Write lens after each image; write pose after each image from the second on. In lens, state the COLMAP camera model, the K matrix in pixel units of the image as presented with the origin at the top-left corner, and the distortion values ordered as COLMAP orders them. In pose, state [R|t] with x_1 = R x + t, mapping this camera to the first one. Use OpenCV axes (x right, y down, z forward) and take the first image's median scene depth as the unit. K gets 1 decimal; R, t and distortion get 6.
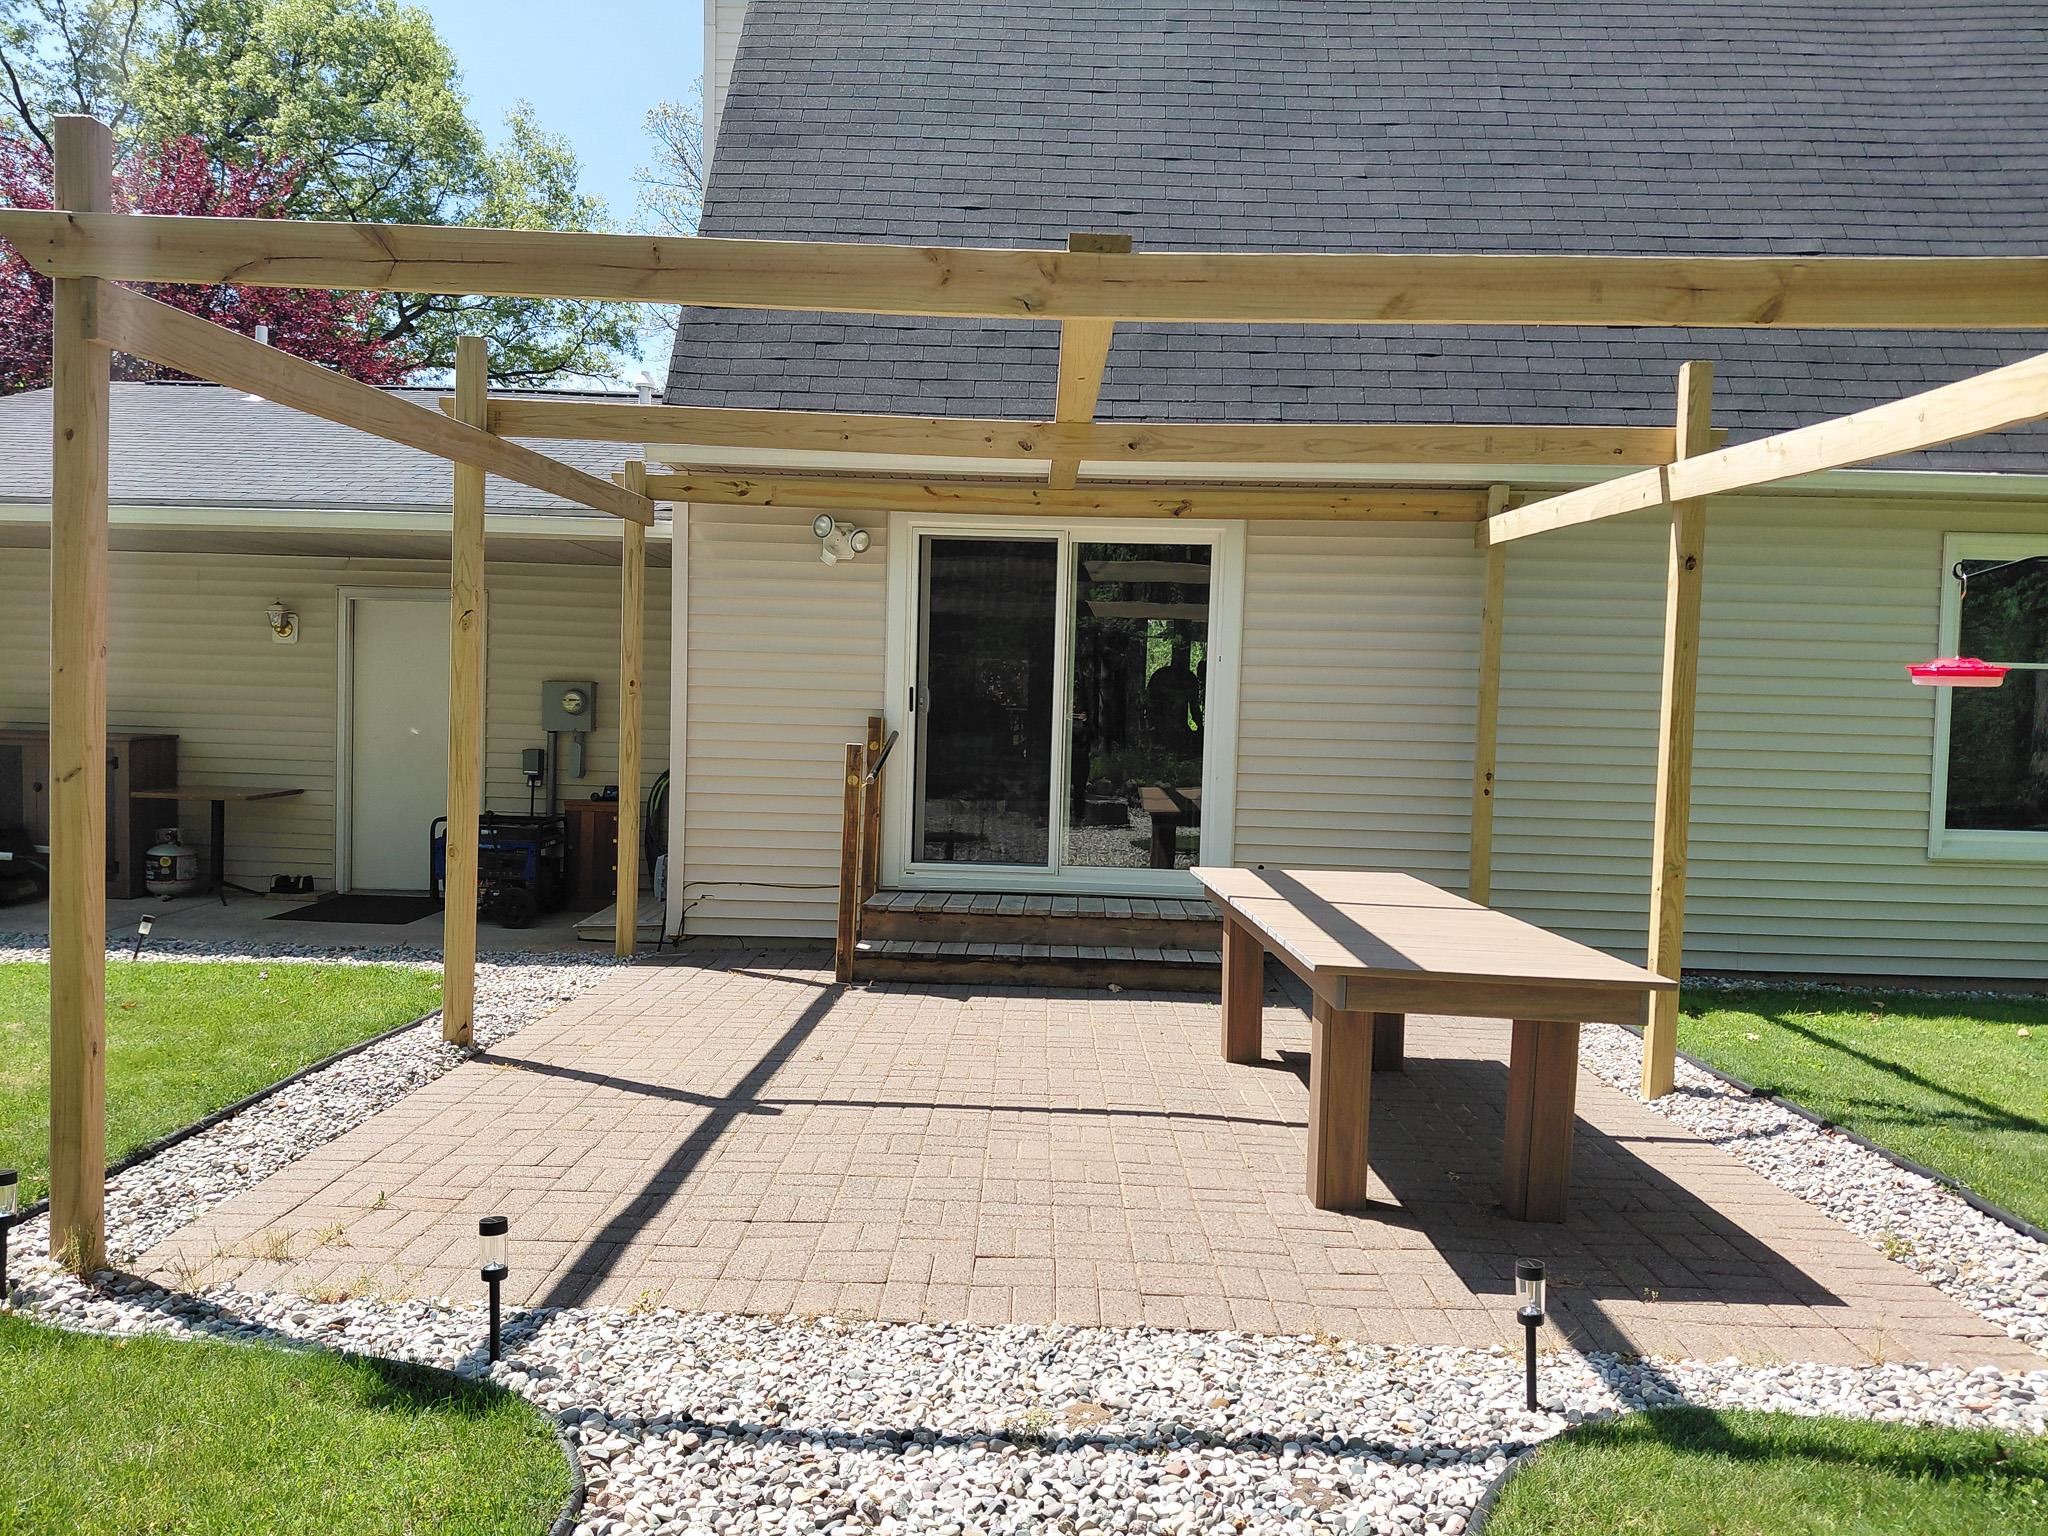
lens RADIAL K [[1544.9, 0, 1024.0], [0, 1544.9, 768.0], [0, 0, 1]] dist [-0.013156, -0.000366]
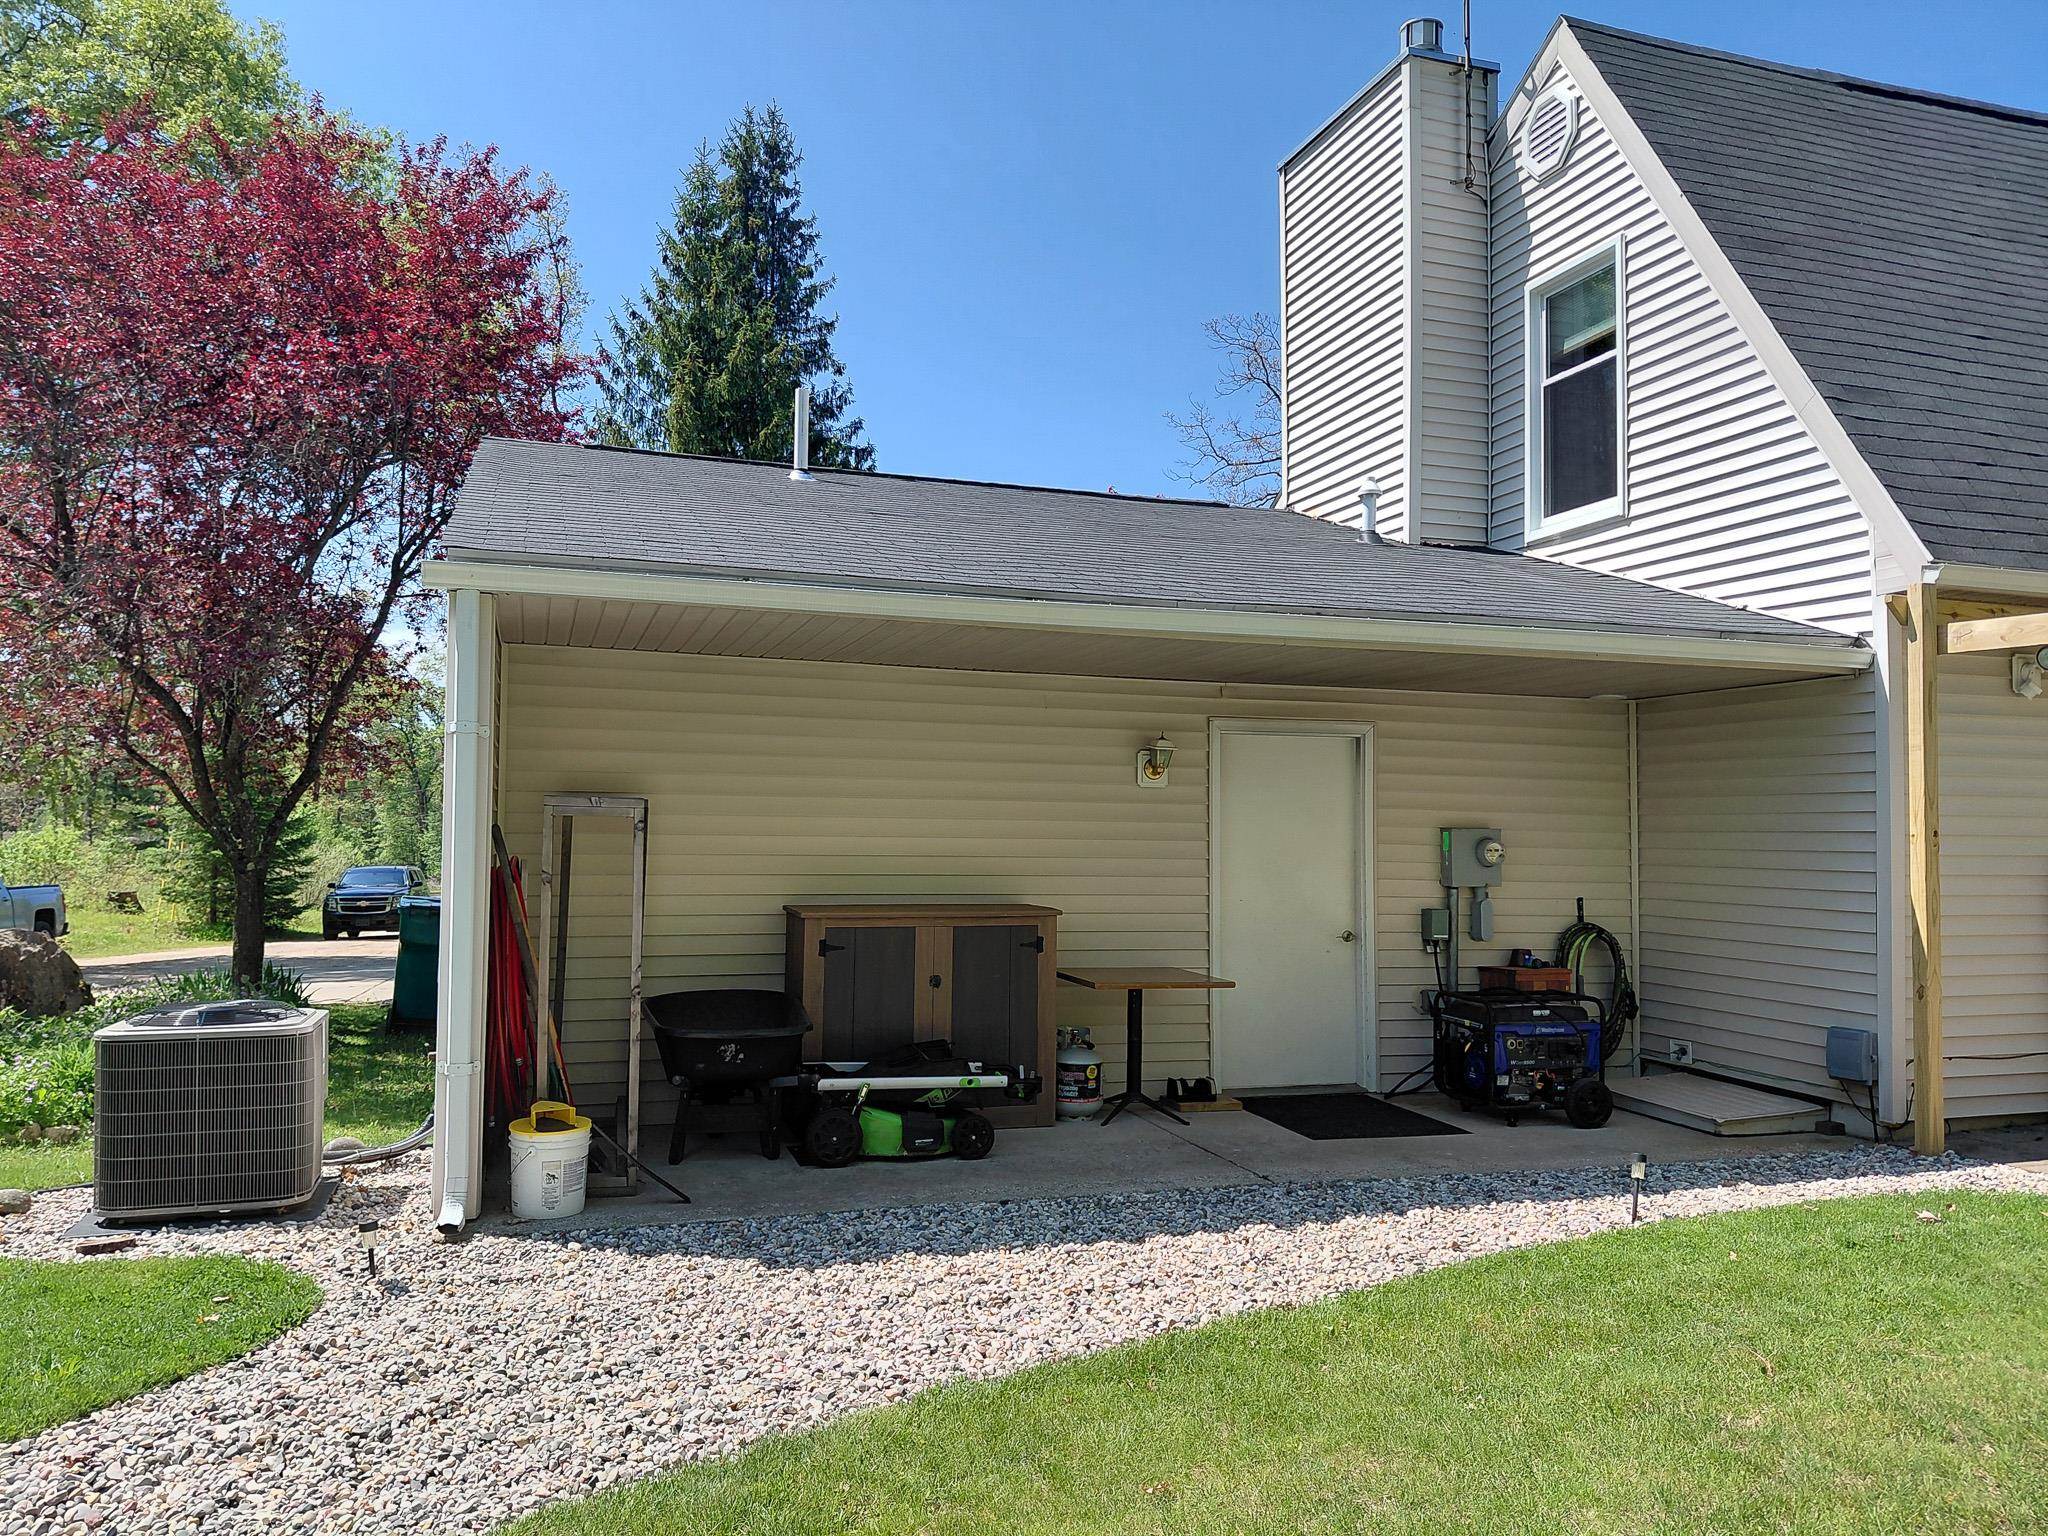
lens RADIAL K [[1544.9, 0, 1024.0], [0, 1544.9, 768.0], [0, 0, 1]] dist [-0.013156, -0.000366]
pose [[0.946062, -0.000853, 0.323983, -0.807050], [0.033422, 0.994918, -0.094975, -0.016987], [-0.322256, 0.100680, 0.941283, 0.263658]]
